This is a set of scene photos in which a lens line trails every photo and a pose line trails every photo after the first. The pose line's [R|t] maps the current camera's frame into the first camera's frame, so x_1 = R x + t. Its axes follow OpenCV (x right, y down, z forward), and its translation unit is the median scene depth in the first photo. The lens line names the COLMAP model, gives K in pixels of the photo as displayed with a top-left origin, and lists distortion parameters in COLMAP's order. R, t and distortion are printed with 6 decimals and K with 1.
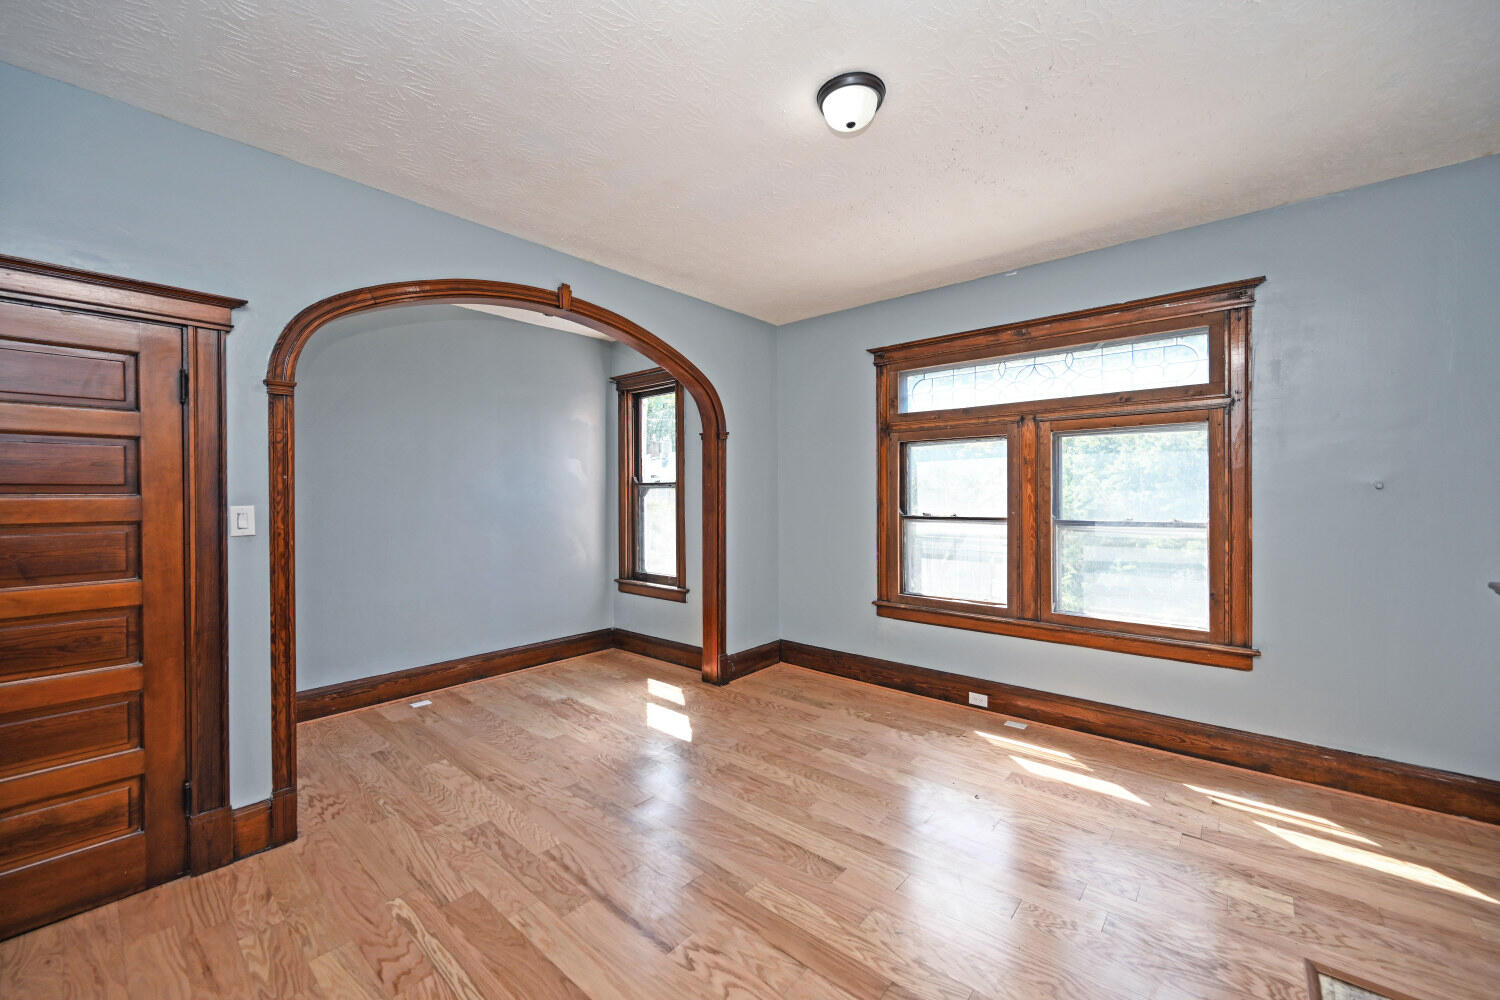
lens RADIAL K [[595.8, 0, 756.3], [0, 595.8, 498.3], [0, 0, 1]] dist [0.001415, 0.000271]
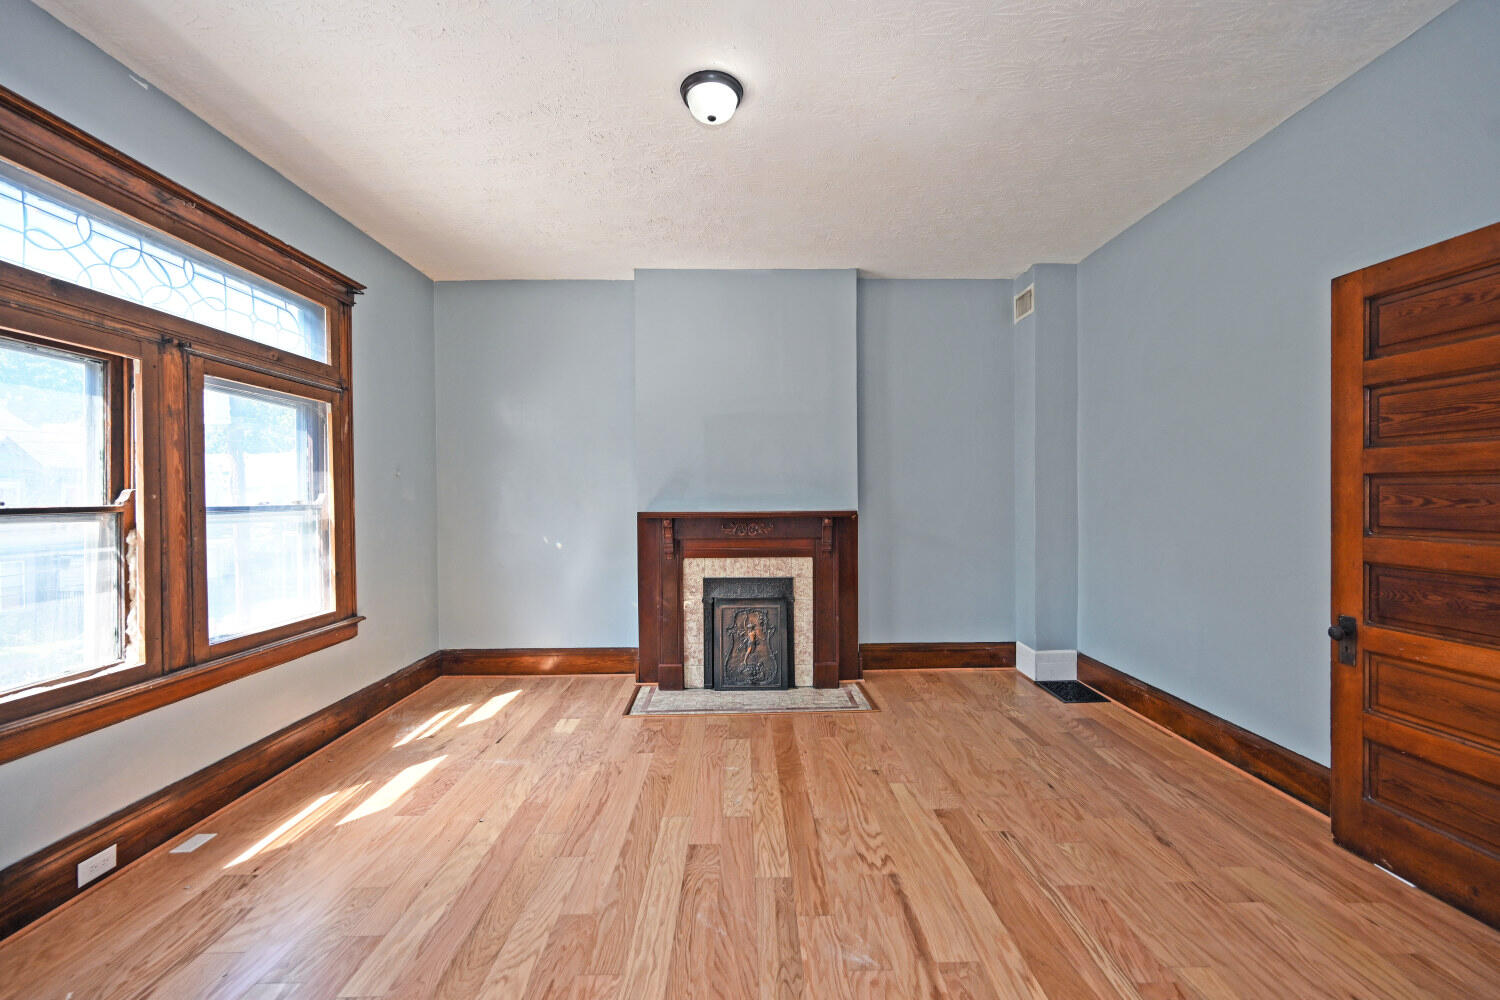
lens RADIAL K [[595.8, 0, 756.3], [0, 595.8, 498.3], [0, 0, 1]] dist [0.001415, 0.000271]
pose [[-0.660511, 0.009270, 0.750759, -0.454756], [0.019644, 0.999795, 0.004938, 0.039702], [-0.750560, 0.018009, -0.660557, 1.077171]]
